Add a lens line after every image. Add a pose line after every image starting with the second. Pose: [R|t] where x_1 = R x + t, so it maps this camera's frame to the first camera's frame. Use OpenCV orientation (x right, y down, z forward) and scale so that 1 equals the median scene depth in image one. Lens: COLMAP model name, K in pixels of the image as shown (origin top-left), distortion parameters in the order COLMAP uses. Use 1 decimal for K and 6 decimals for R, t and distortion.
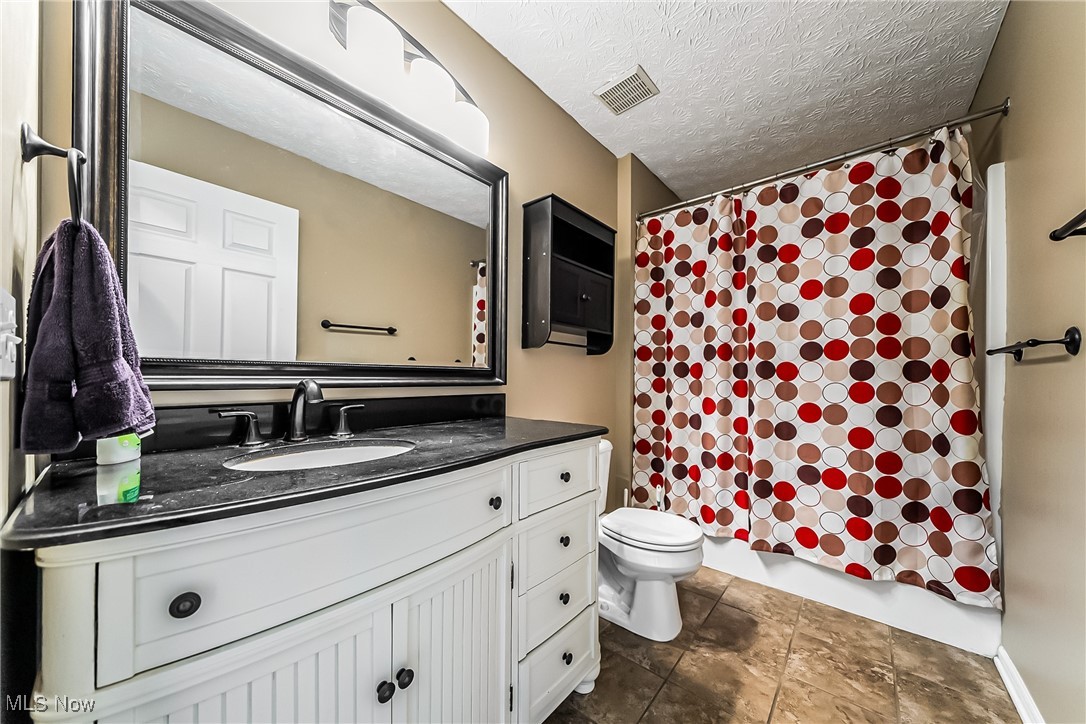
lens RADIAL K [[383.3, 0, 537.0], [0, 383.3, 360.8], [0, 0, 1]] dist [0.001185, 0.000099]
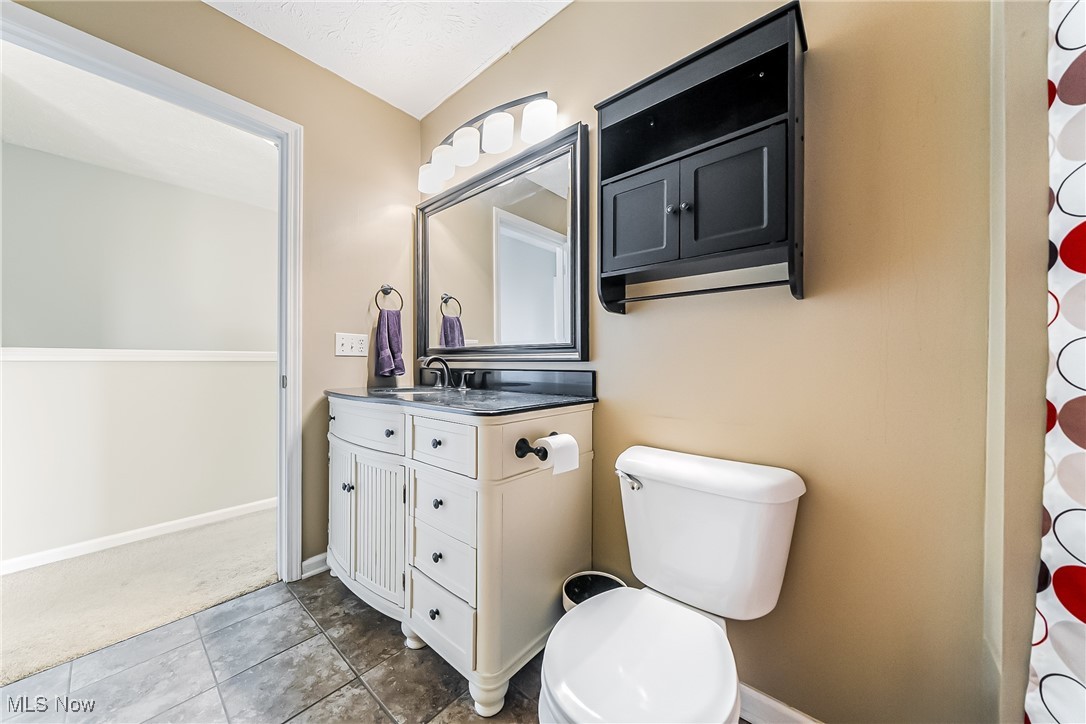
lens RADIAL K [[375.1, 0, 543.0], [0, 375.1, 362.0], [0, 0, 1]] dist [-0.000529, -0.000121]
pose [[-0.000700, -0.011439, -0.999934, 0.749164], [0.042525, 0.999030, -0.011459, 0.067835], [0.999095, -0.042531, -0.000213, 0.871021]]
